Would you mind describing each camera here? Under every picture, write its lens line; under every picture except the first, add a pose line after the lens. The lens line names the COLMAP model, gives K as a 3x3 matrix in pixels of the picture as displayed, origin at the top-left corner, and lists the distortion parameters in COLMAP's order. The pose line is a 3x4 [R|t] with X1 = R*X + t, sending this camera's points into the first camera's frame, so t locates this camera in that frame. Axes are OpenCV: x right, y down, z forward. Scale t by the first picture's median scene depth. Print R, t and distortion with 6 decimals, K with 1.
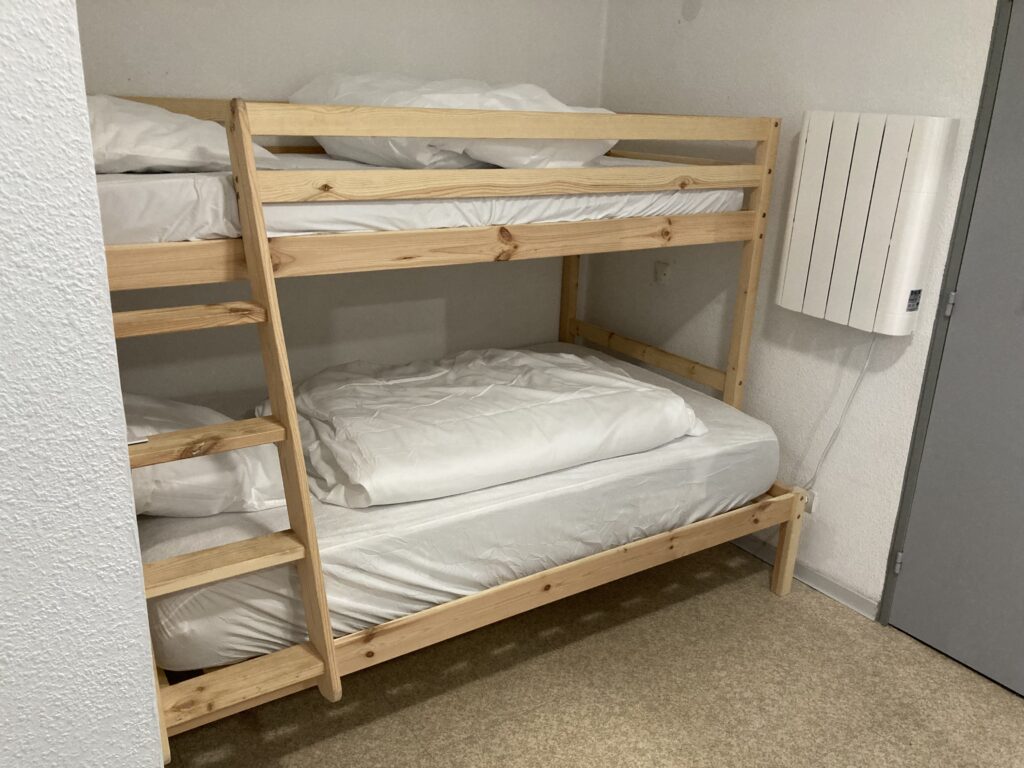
lens RADIAL K [[822.7, 0, 511.2], [0, 822.7, 380.9], [0, 0, 1]] dist [0.033352, -0.048665]
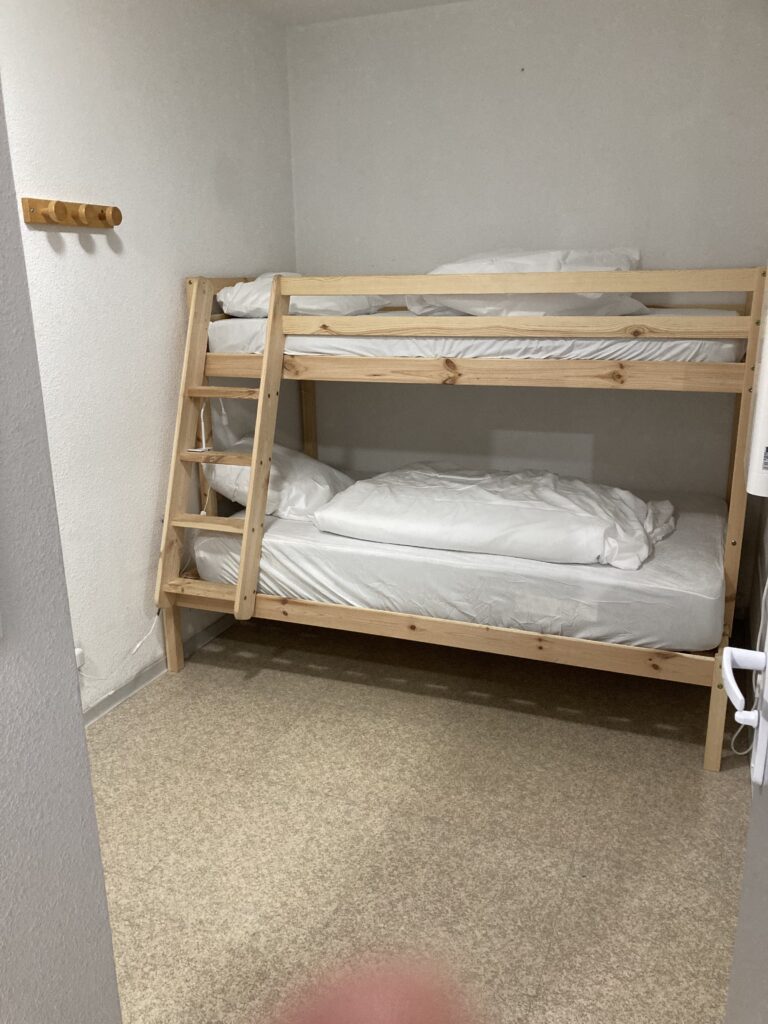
lens RADIAL K [[822.7, 0, 377.4], [0, 822.7, 514.2], [0, 0, 1]] dist [0.033352, -0.048665]
pose [[0.583985, 0.184361, -0.790552, 1.003855], [-0.221184, 0.973159, 0.063556, 0.000683], [0.781050, 0.137742, 0.609088, 0.116726]]
